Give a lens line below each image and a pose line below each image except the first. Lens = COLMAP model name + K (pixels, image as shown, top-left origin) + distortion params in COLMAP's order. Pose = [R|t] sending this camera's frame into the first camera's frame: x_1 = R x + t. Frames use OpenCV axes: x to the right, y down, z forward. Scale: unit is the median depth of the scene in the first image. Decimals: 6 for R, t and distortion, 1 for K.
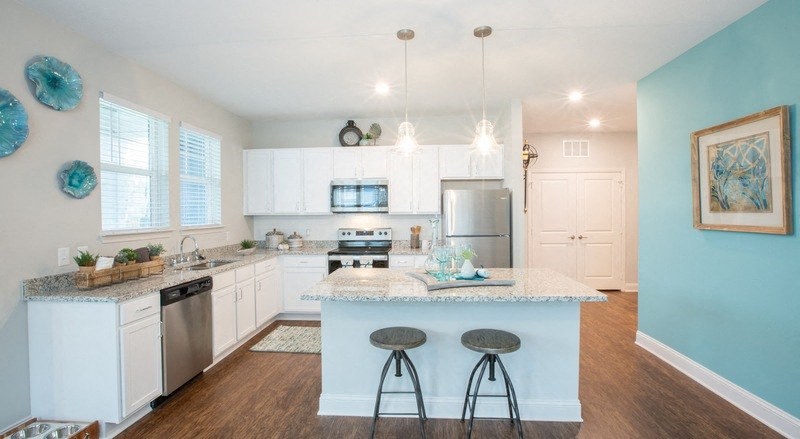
lens RADIAL K [[368.7, 0, 400.0], [0, 368.7, 219.5], [0, 0, 1]] dist [-0.001003, -0.000097]
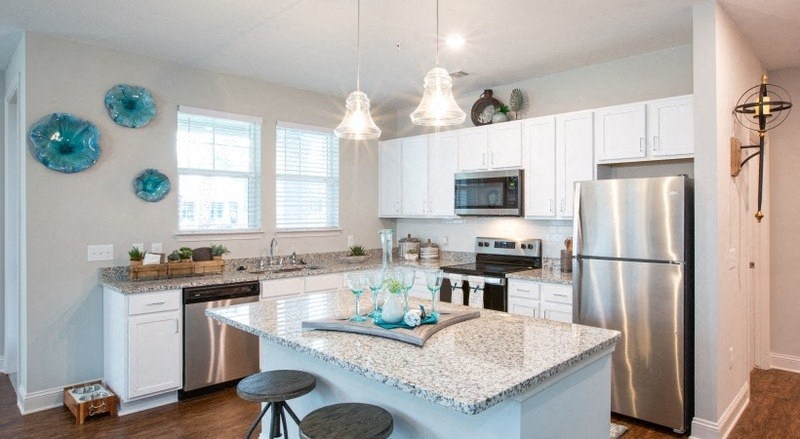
lens RADIAL K [[485.7, 0, 430.4], [0, 485.7, 217.9], [0, 0, 1]] dist [0.000902, 0.000206]
pose [[0.780719, 0.013649, -0.624733, 0.539890], [-0.019999, 0.999795, -0.003149, -0.013502], [0.624562, 0.014952, 0.780832, 0.254883]]
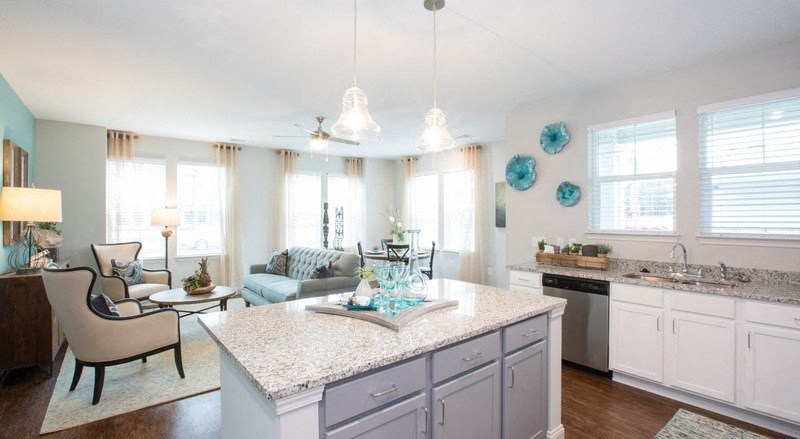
lens RADIAL K [[368.7, 0, 400.0], [0, 368.7, 219.5], [0, 0, 1]] dist [-0.001003, -0.000097]
pose [[-0.716798, 0.018605, -0.697033, 0.480927], [-0.005166, 0.999475, 0.031990, -0.034452], [0.697262, 0.026531, -0.716325, 1.141815]]
